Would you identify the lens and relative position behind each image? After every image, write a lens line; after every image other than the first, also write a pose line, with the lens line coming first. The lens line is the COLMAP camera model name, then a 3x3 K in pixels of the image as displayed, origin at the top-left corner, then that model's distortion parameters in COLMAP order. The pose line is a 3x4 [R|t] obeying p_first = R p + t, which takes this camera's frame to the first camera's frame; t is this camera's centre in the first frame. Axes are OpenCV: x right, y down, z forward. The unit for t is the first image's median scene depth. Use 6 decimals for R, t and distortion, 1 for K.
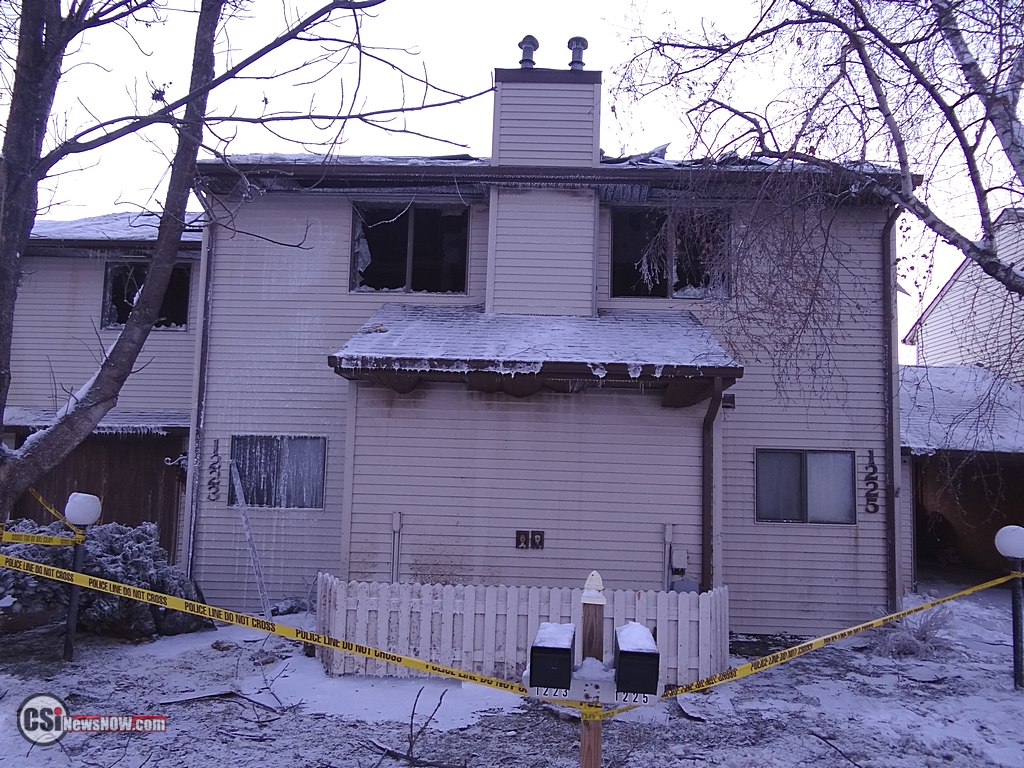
lens RADIAL K [[811.5, 0, 512.0], [0, 811.5, 384.0], [0, 0, 1]] dist [-0.014017, -0.004559]
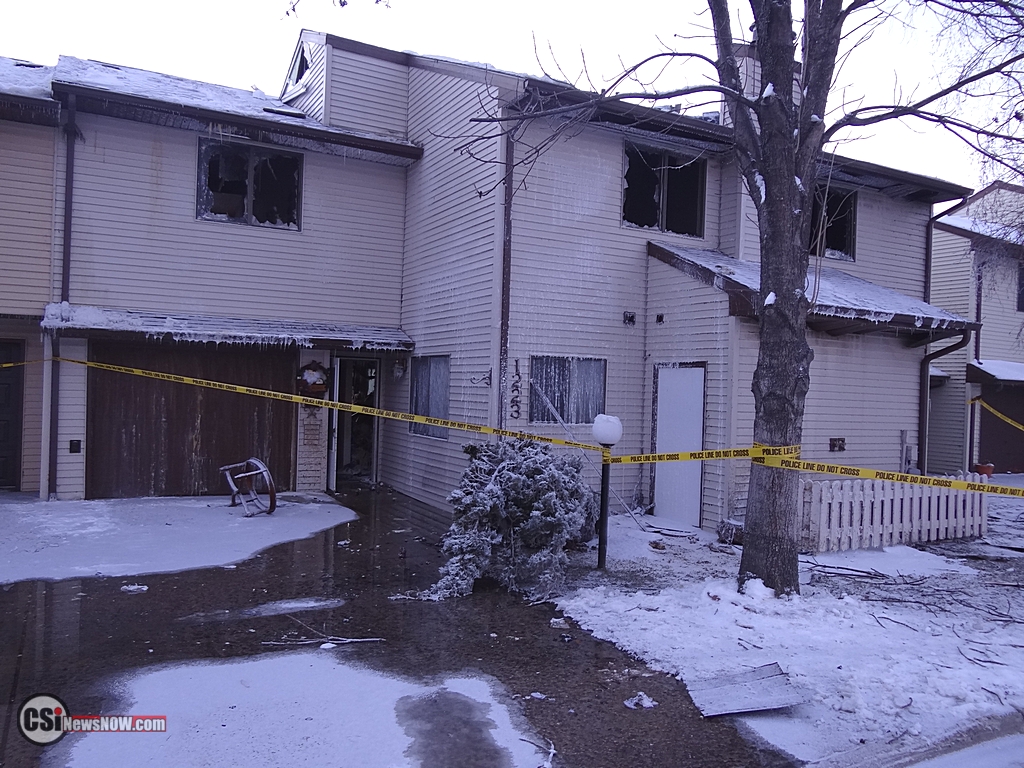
lens RADIAL K [[800.7, 0, 512.0], [0, 800.7, 384.0], [0, 0, 1]] dist [-0.023196, -0.000537]
pose [[0.863329, 0.004102, 0.504624, -0.915873], [-0.065398, 0.992444, 0.103818, -0.005174], [-0.500385, -0.122630, 0.857074, 0.138322]]
